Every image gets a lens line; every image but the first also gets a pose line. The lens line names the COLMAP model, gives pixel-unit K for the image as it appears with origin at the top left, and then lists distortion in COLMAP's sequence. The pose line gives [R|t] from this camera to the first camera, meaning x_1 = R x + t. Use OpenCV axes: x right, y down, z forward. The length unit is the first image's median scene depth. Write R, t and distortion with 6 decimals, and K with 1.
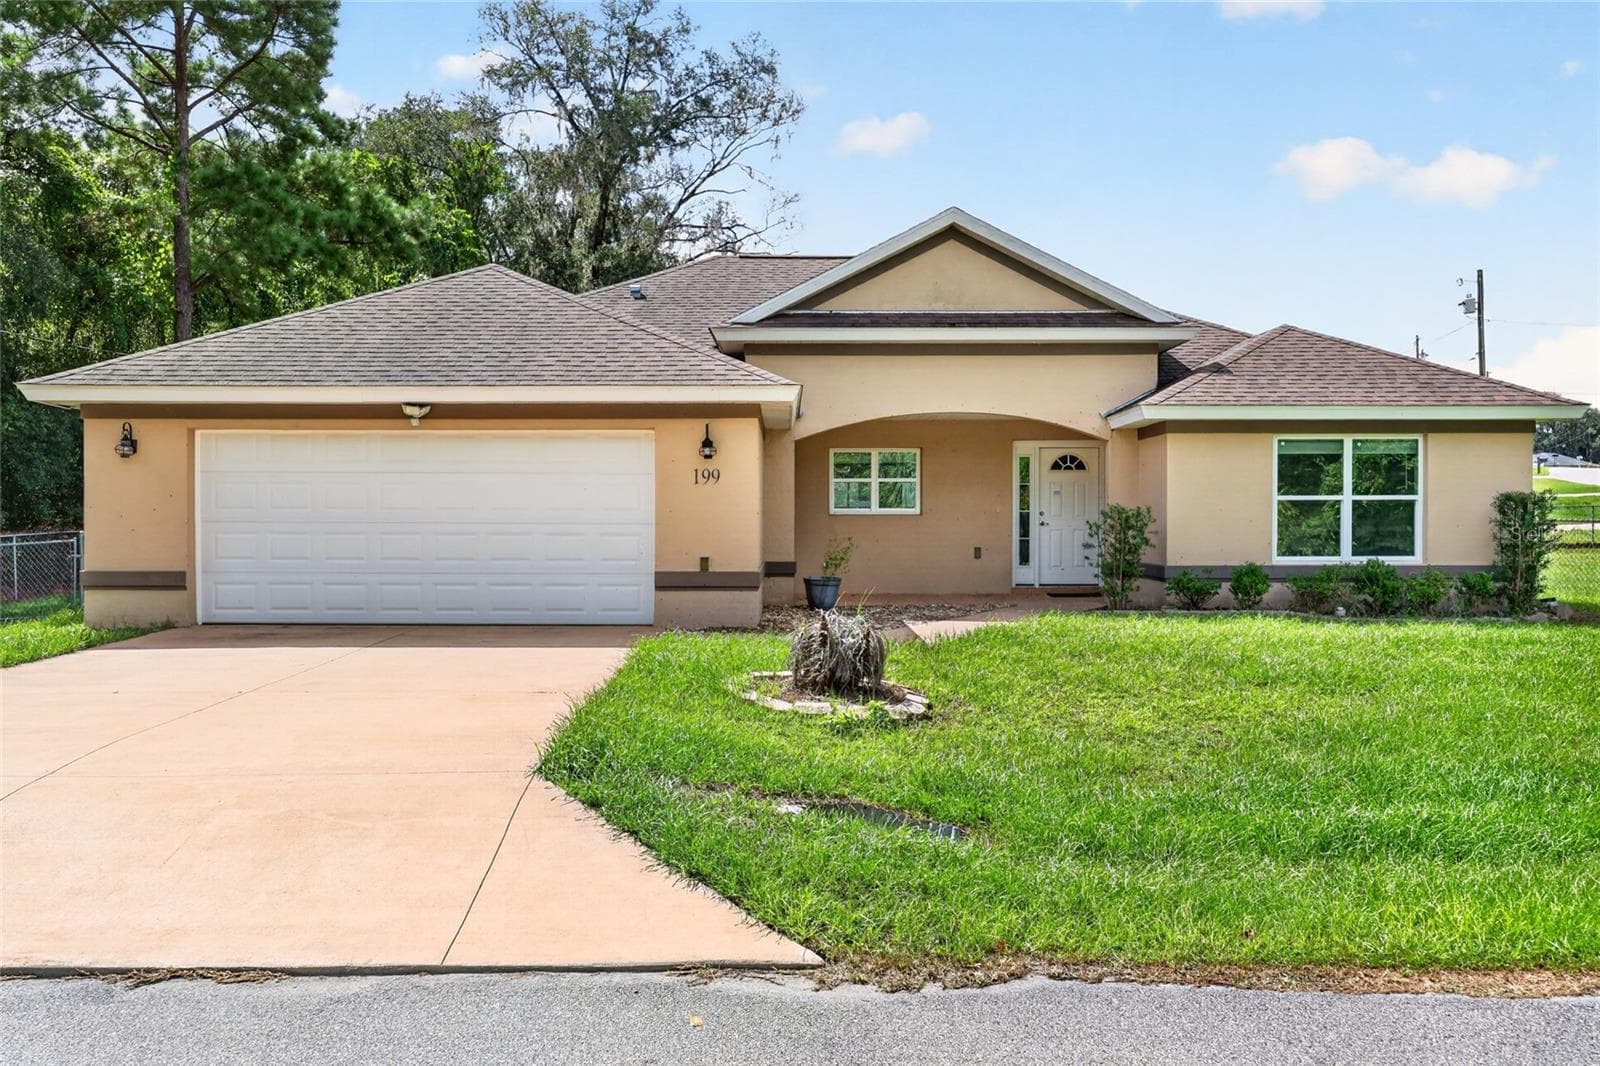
lens RADIAL K [[1349.6, 0, 800.0], [0, 1349.6, 533.0], [0, 0, 1]] dist [-0.001741, 0.003137]
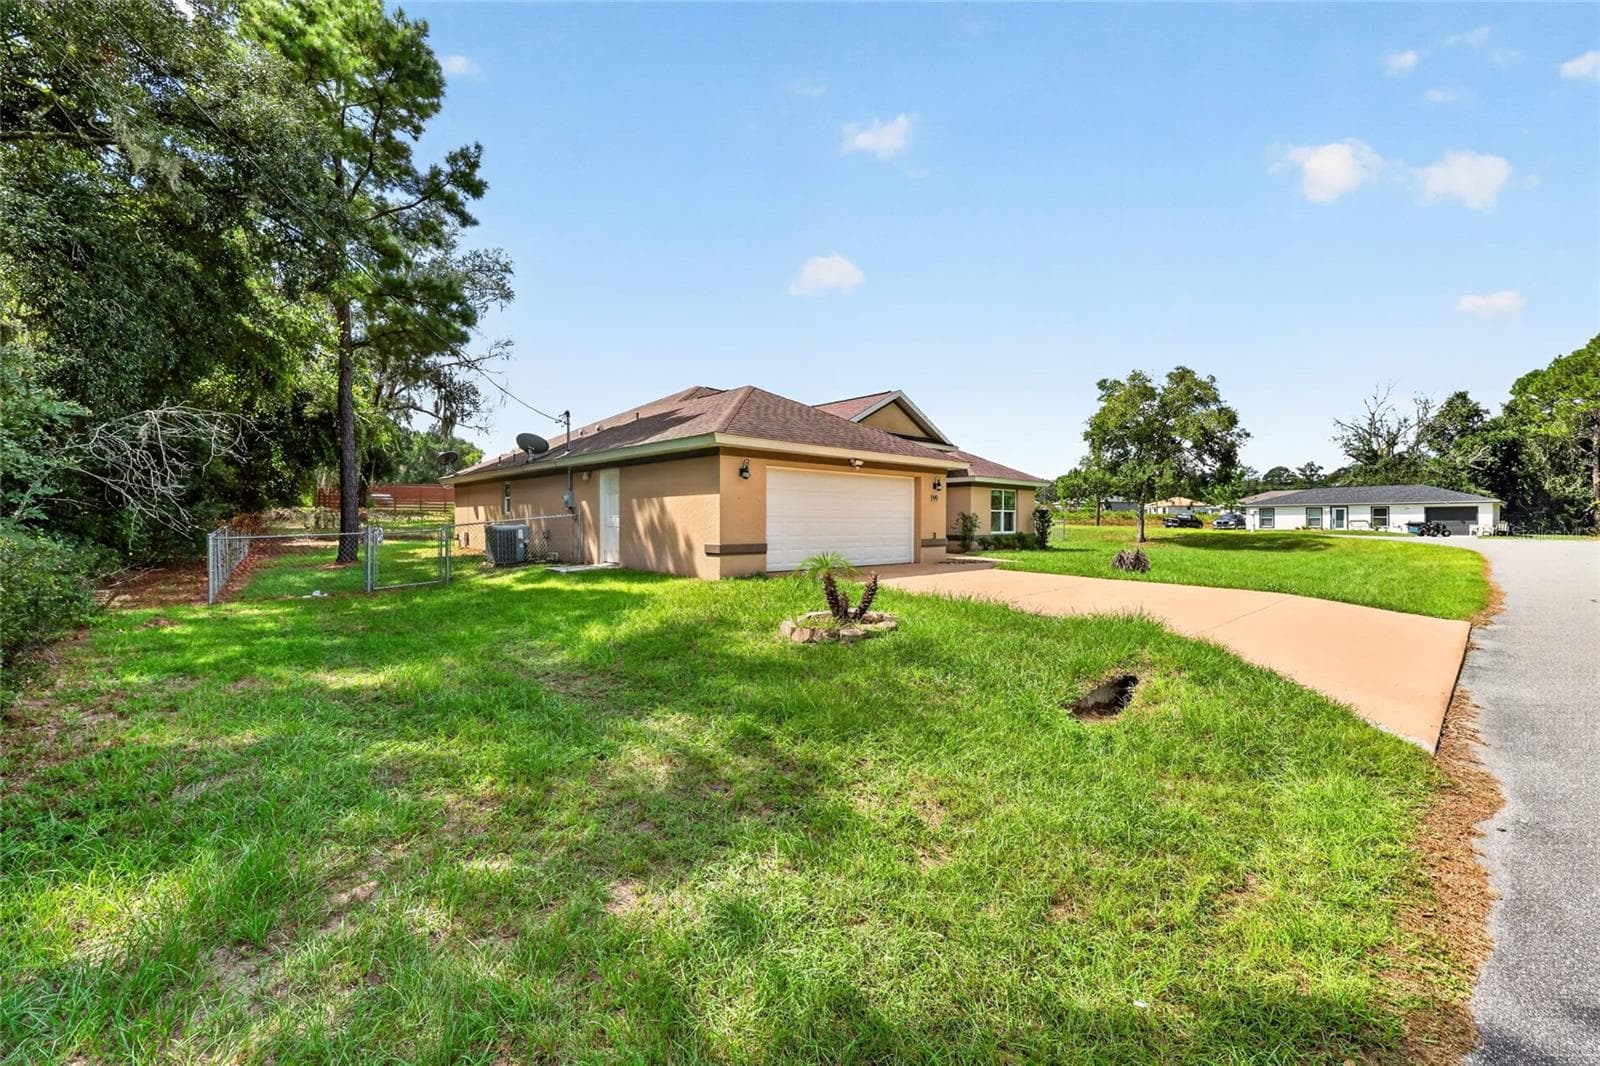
lens RADIAL K [[638.1, 0, 800.0], [0, 638.1, 533.0], [0, 0, 1]] dist [-0.001305, -0.000244]
pose [[0.729315, -0.011977, 0.684074, -0.853047], [0.008506, 0.999928, 0.008439, 0.006096], [-0.684126, -0.000337, 0.729364, 0.296413]]
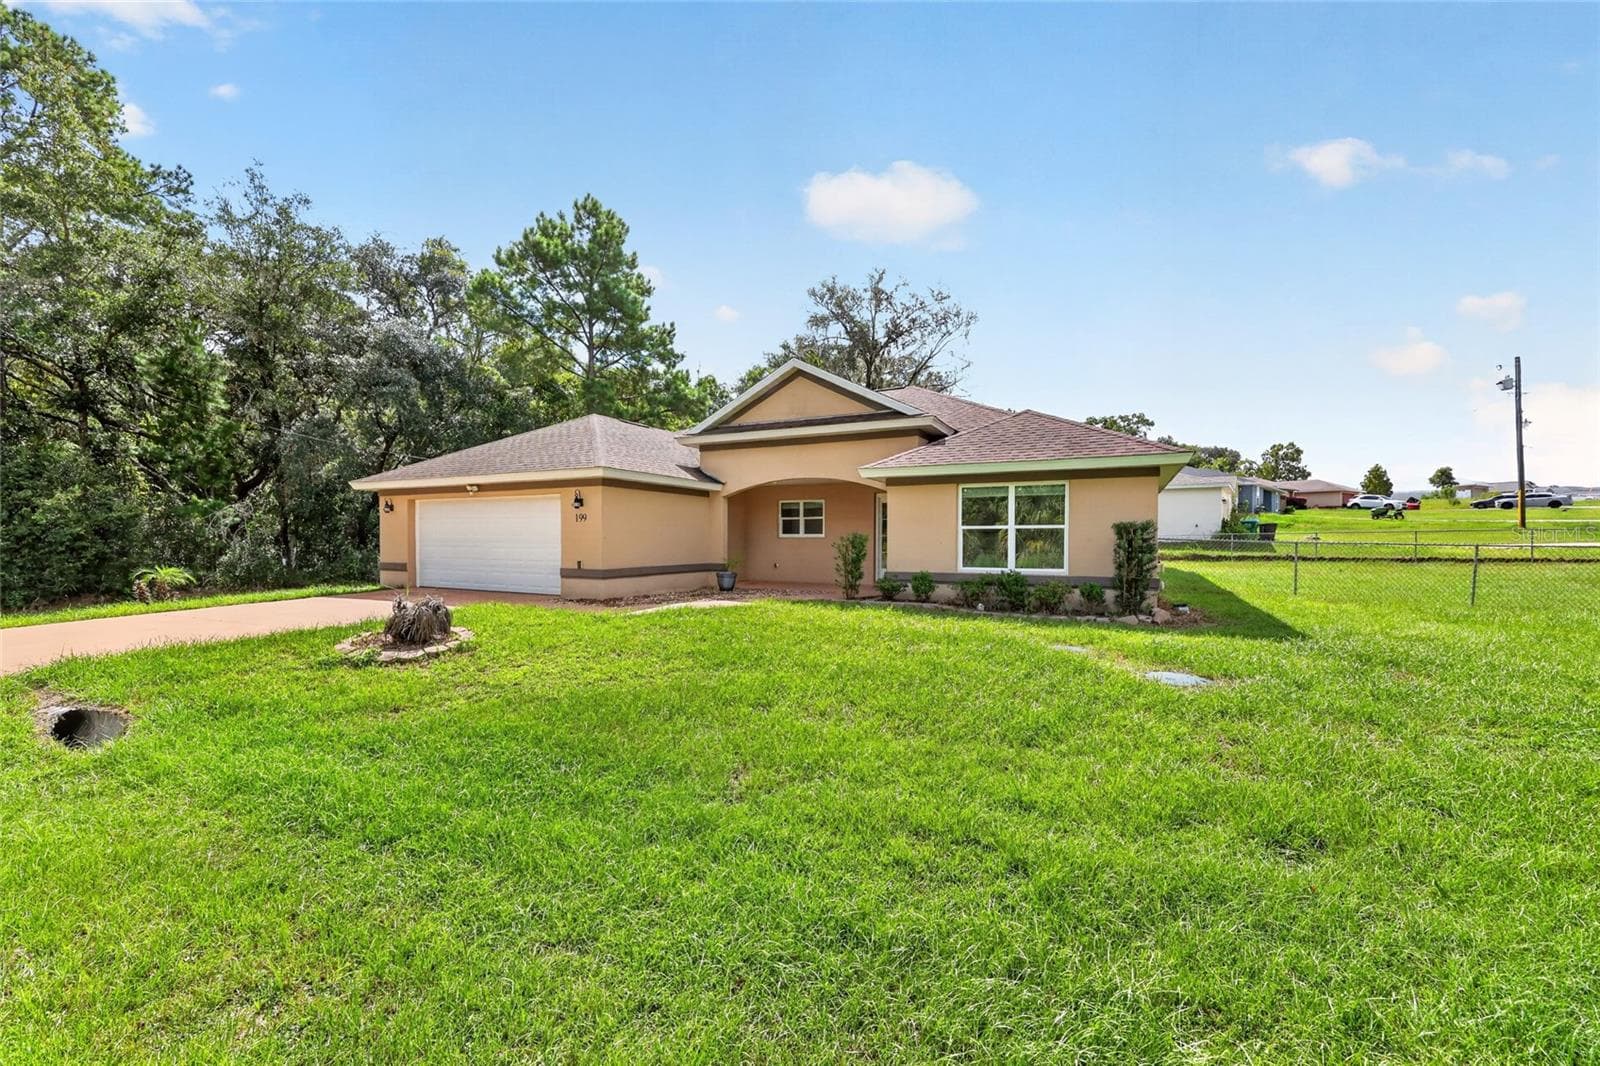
lens RADIAL K [[647.3, 0, 800.0], [0, 647.3, 533.0], [0, 0, 1]] dist [0.004179, 0.000260]
pose [[0.894398, -0.001053, -0.447272, 0.512243], [-0.005823, 0.999885, -0.013998, -0.008728], [0.447235, 0.015125, 0.894289, 0.285167]]
